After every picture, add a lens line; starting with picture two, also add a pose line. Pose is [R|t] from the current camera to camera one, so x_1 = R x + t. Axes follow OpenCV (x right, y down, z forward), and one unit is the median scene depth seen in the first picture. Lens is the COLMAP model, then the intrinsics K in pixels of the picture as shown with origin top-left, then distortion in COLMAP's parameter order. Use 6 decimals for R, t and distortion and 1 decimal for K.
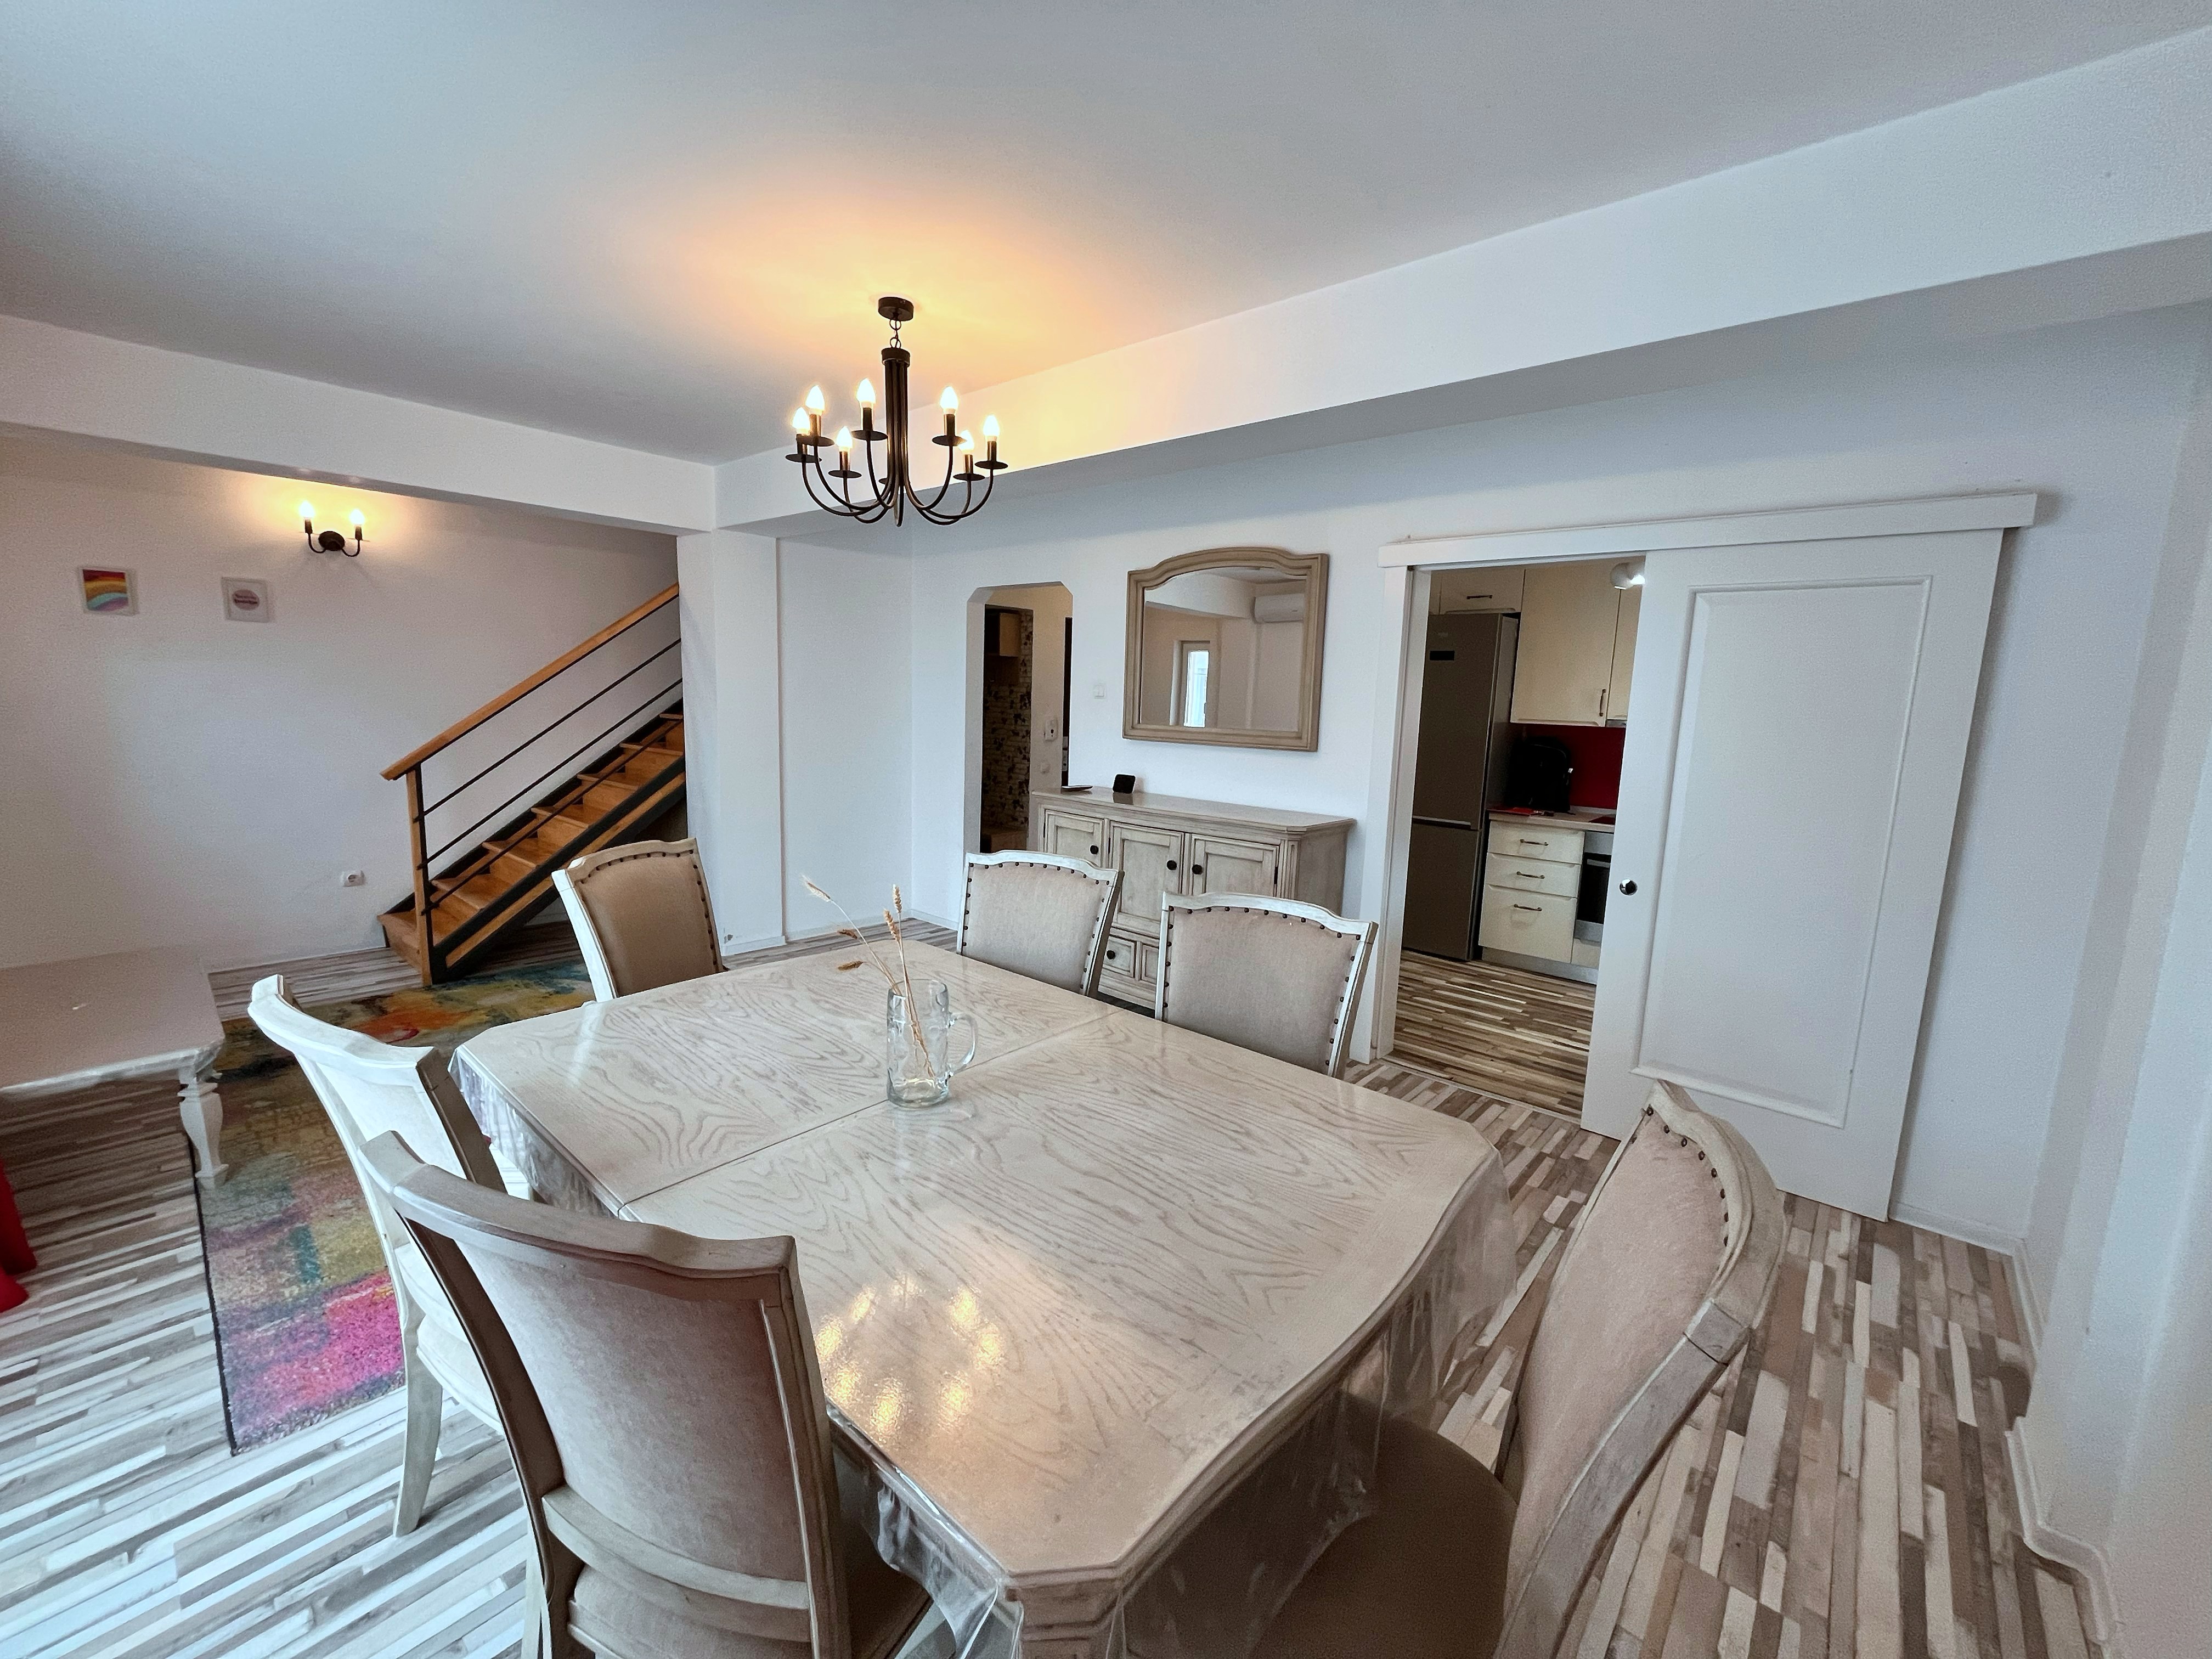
lens RADIAL K [[893.0, 0, 1105.9], [0, 893.0, 818.5], [0, 0, 1]] dist [-0.000899, 0.000233]
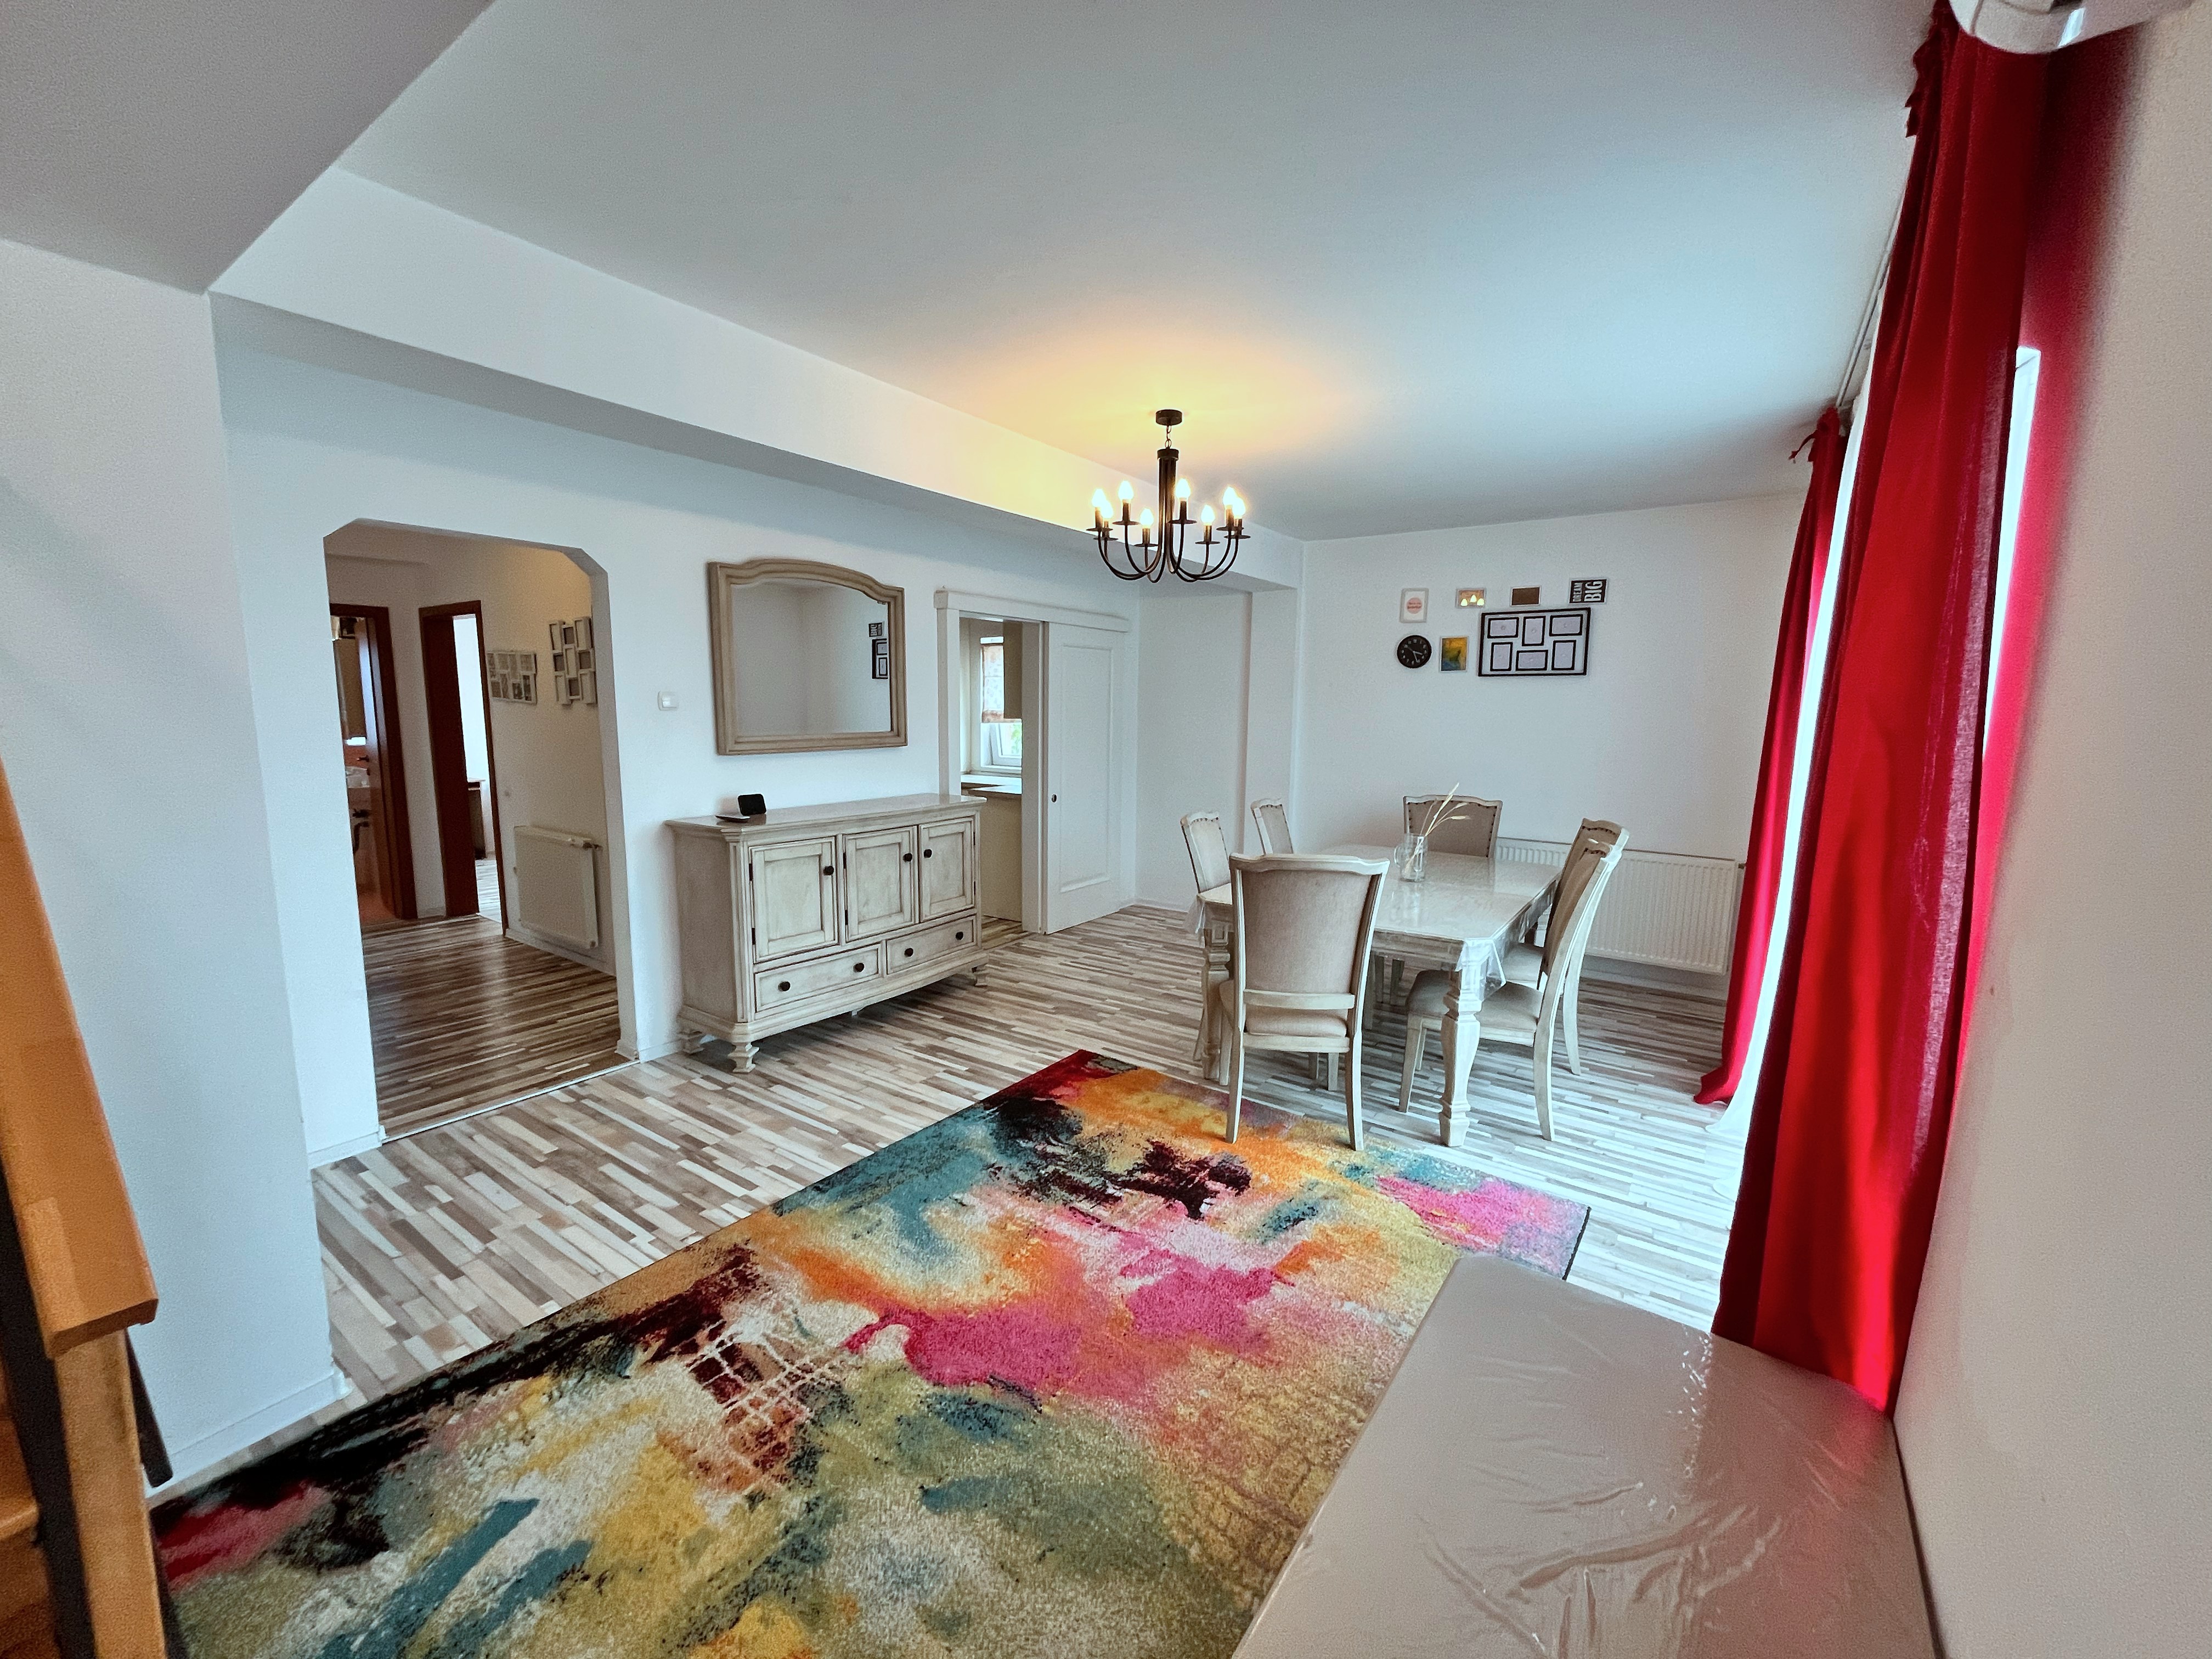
lens RADIAL K [[893.0, 0, 1105.9], [0, 893.0, 818.5], [0, 0, 1]] dist [-0.000899, 0.000233]
pose [[-0.107070, -0.165483, 0.980383, -0.976334], [0.119504, 0.976761, 0.177923, -0.154487], [-0.987044, 0.136209, -0.084806, 0.791275]]
